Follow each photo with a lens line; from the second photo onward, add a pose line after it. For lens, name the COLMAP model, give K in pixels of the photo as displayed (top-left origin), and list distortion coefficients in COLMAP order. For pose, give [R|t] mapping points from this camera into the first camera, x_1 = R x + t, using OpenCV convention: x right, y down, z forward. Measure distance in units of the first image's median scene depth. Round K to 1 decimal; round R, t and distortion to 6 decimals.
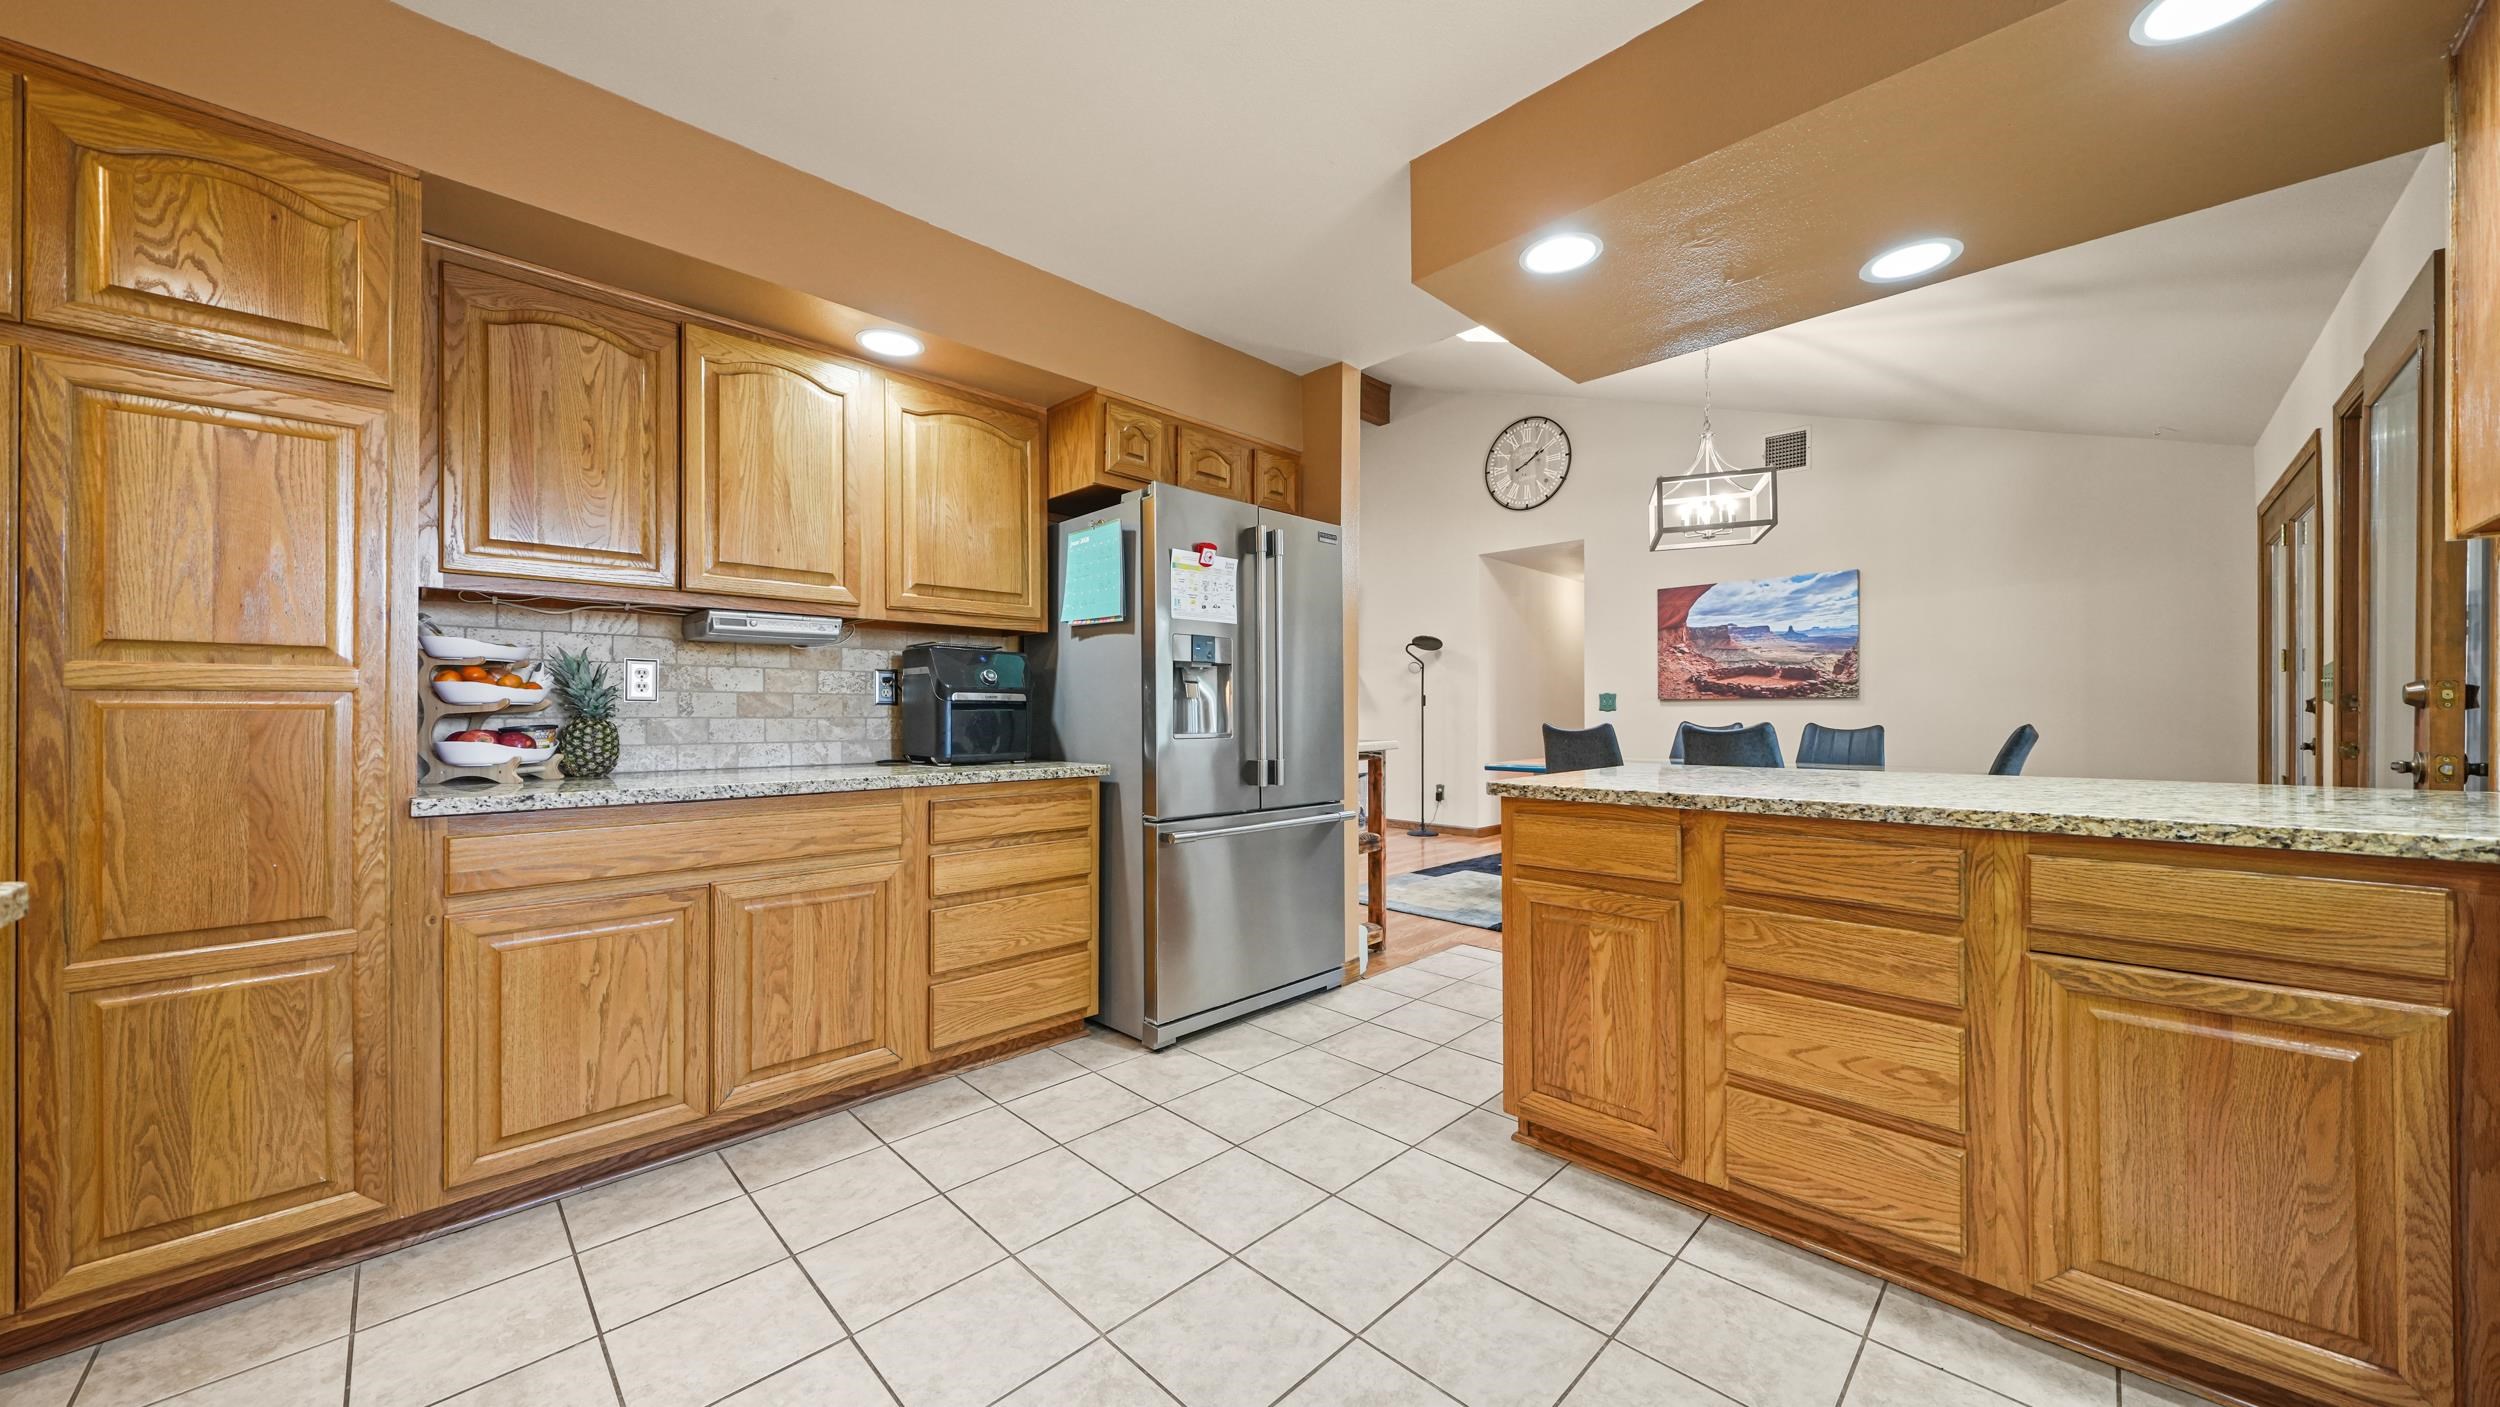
lens RADIAL K [[852.0, 0, 1236.1], [0, 852.0, 714.9], [0, 0, 1]] dist [-0.007300, 0.000659]
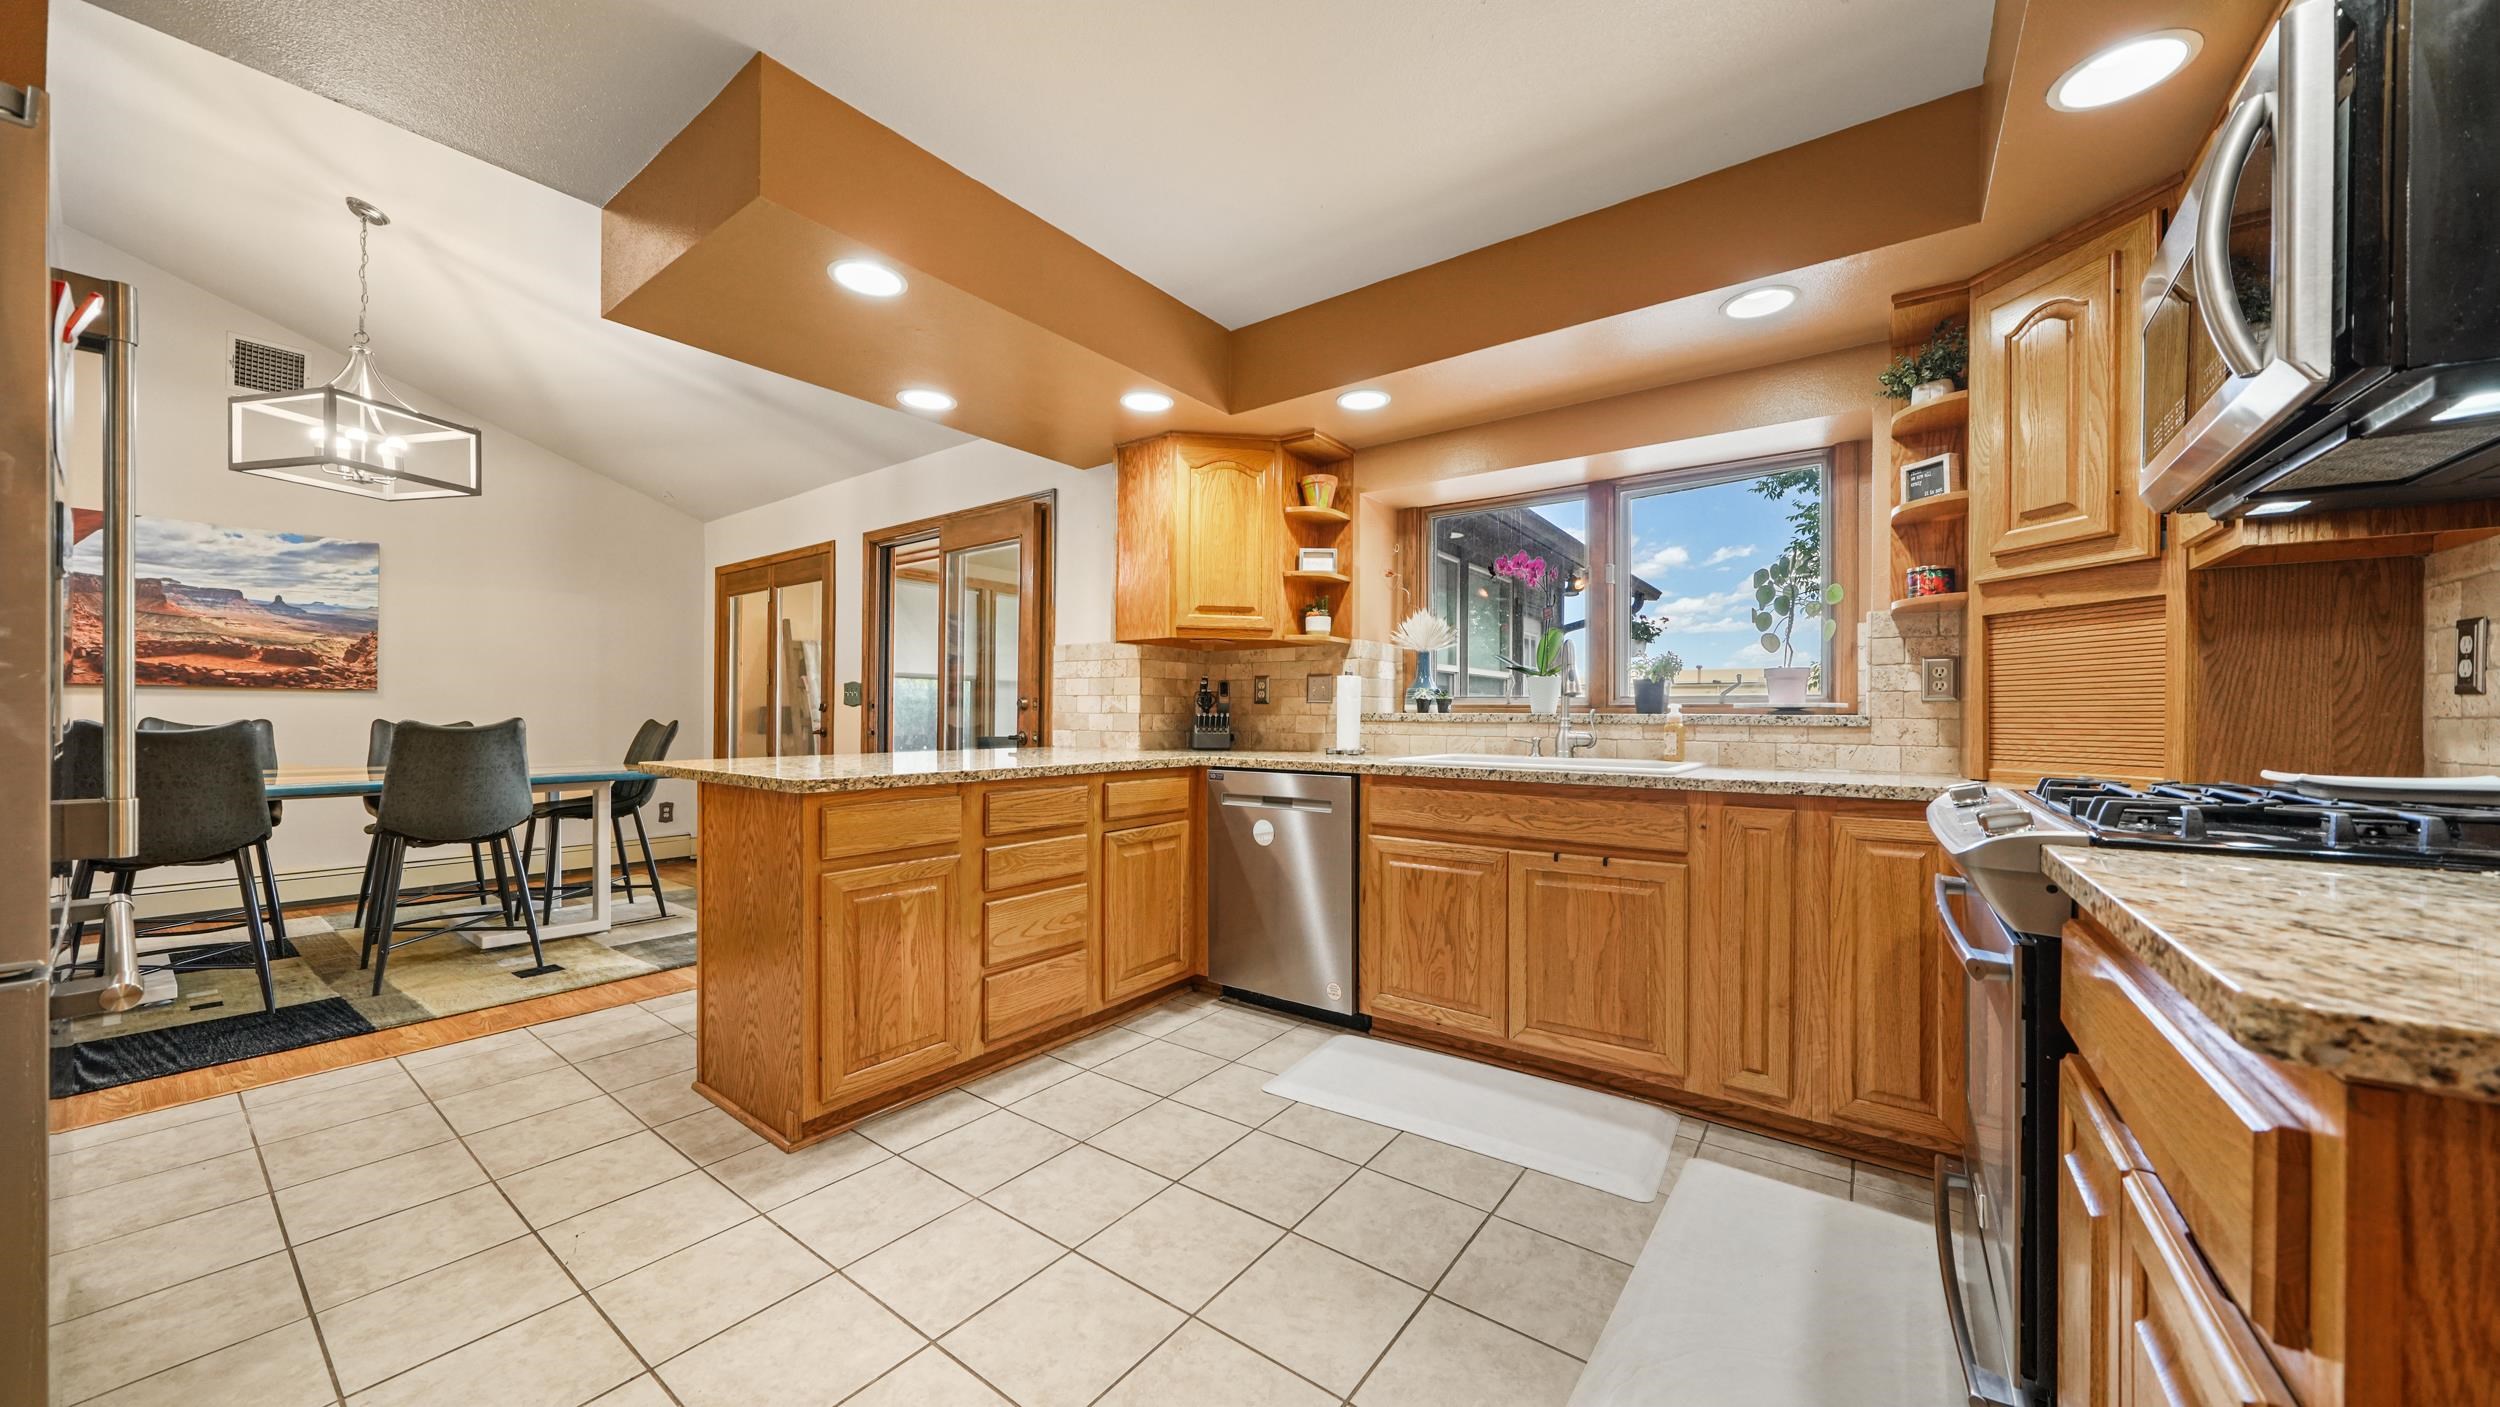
lens RADIAL K [[852.0, 0, 1253.1], [0, 852.0, 716.6], [0, 0, 1]] dist [-0.007300, 0.000659]
pose [[-0.167612, 0.001589, 0.985852, -0.647441], [-0.006196, 0.999977, -0.002665, 0.007553], [-0.985834, -0.006555, -0.167598, 0.600422]]
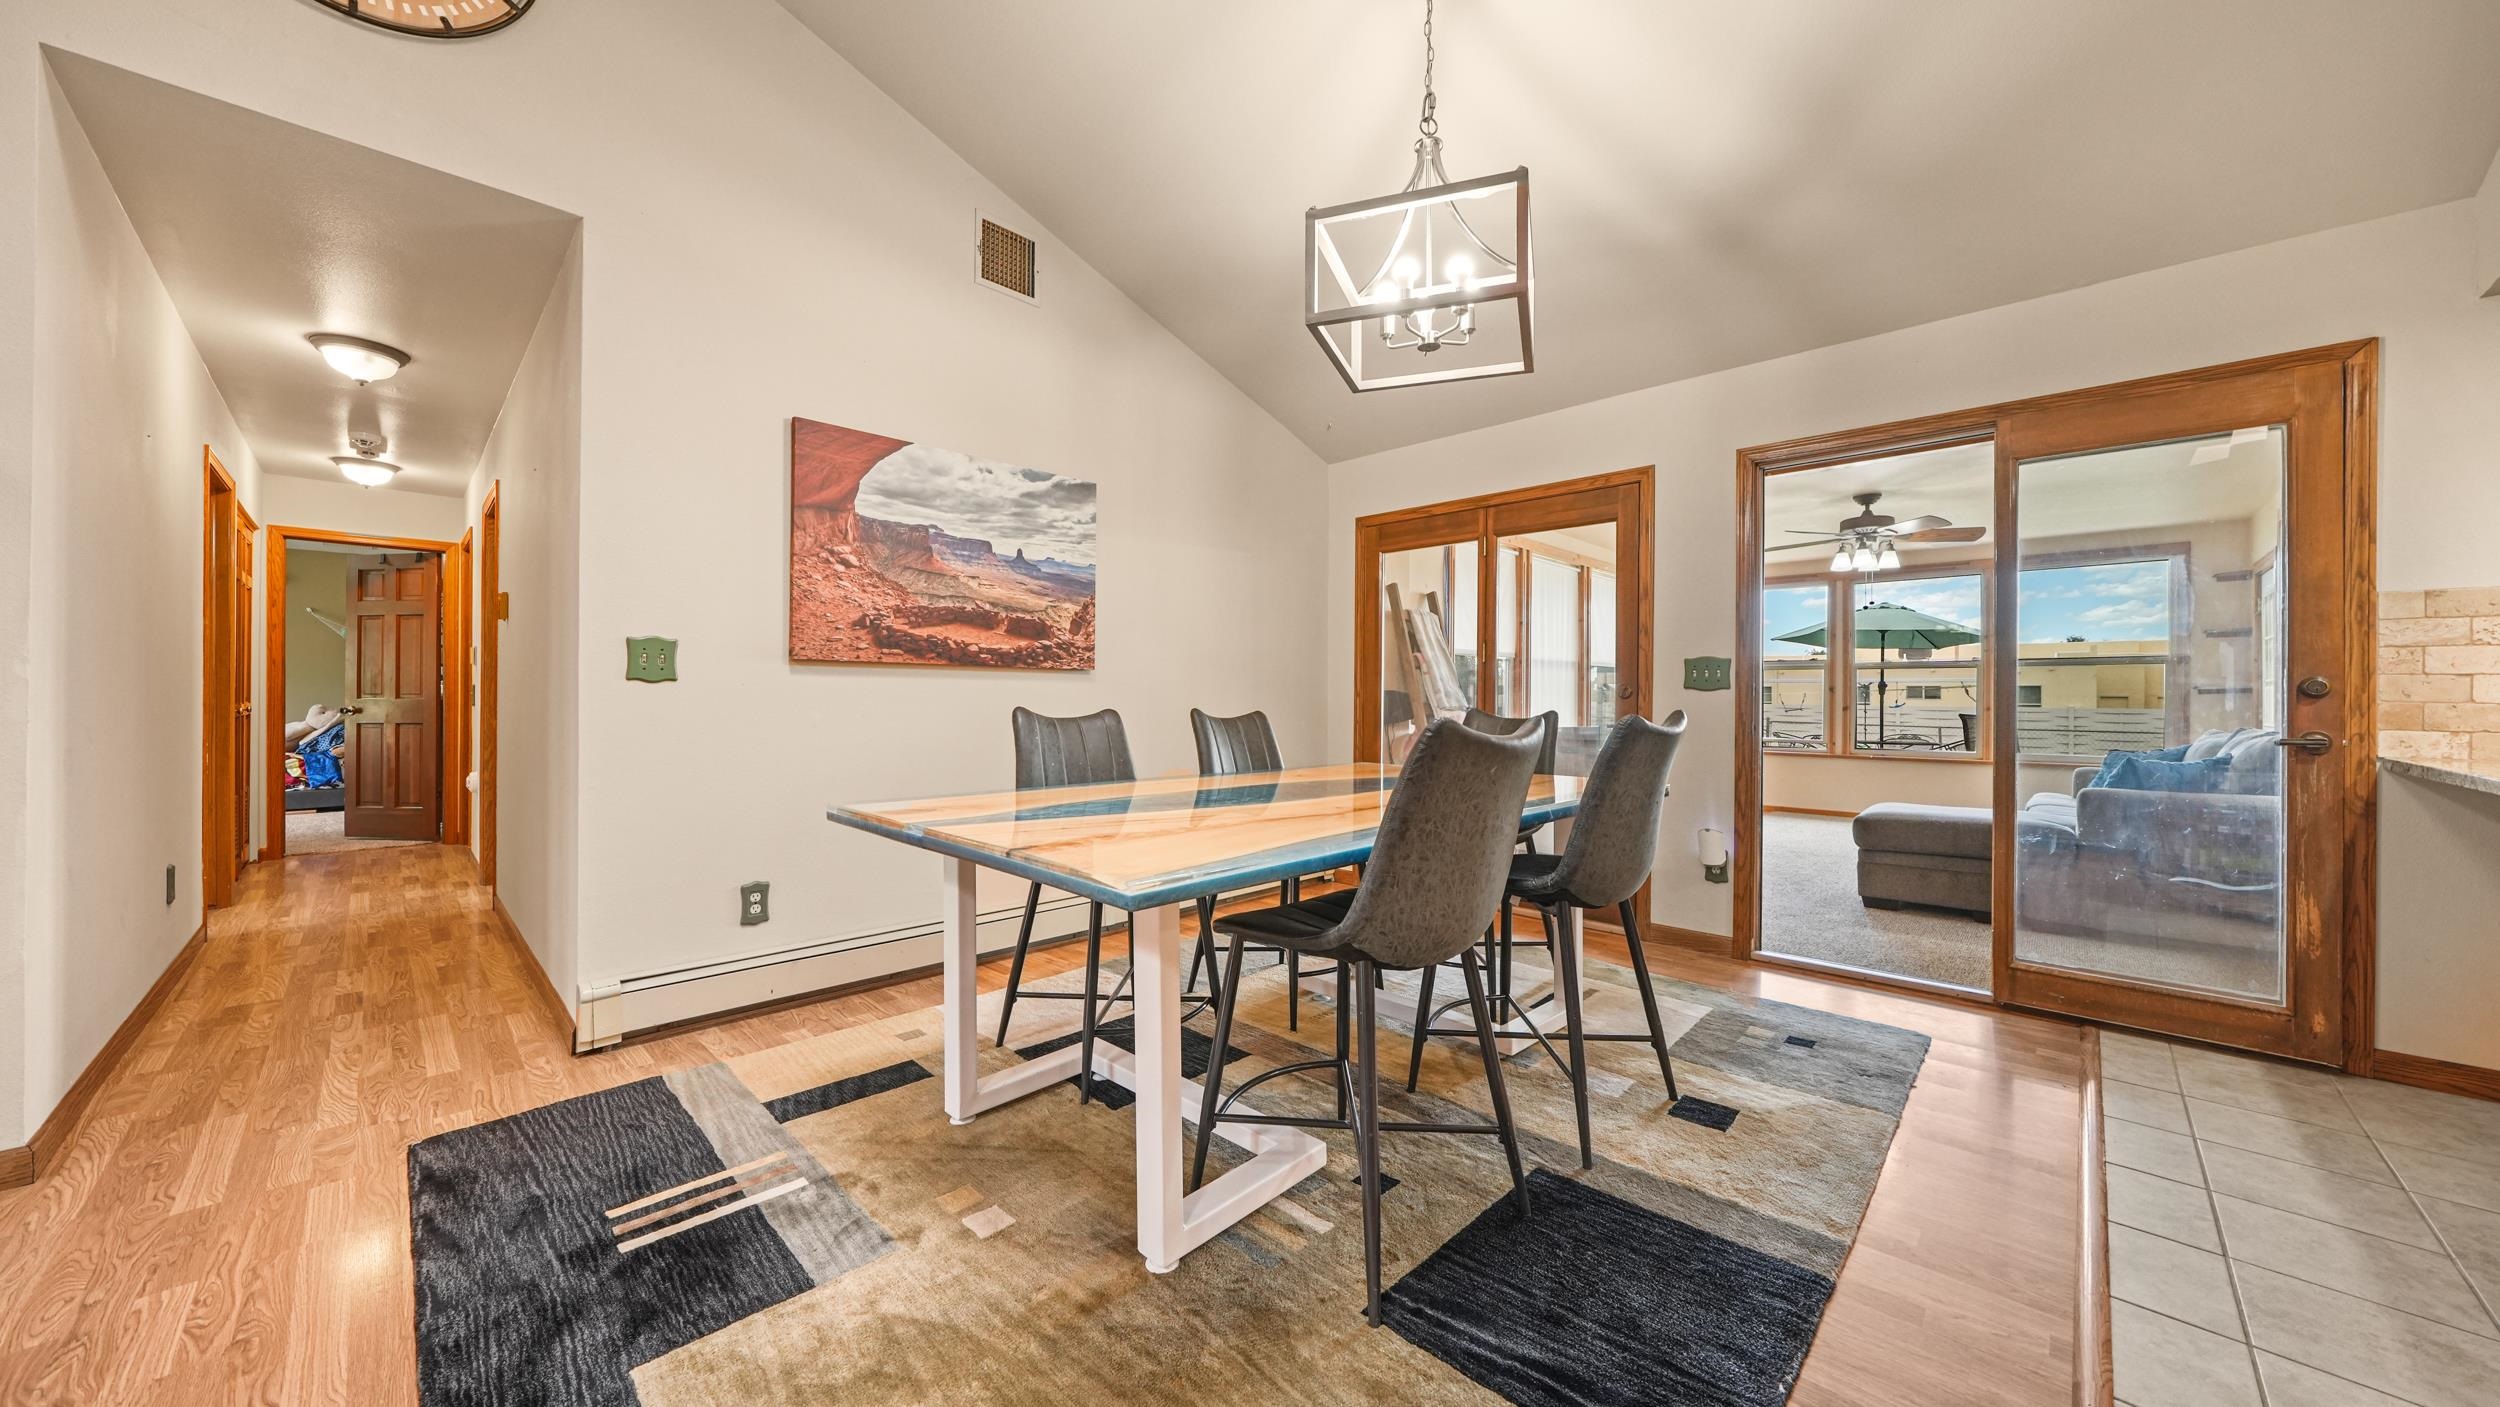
lens RADIAL K [[852.0, 0, 1254.5], [0, 852.0, 705.0], [0, 0, 1]] dist [-0.007300, 0.000659]
pose [[-0.029950, -0.007557, 0.999523, 0.090332], [-0.007237, 0.999947, 0.007343, 0.003362], [-0.999525, -0.007013, -0.030003, 2.082069]]
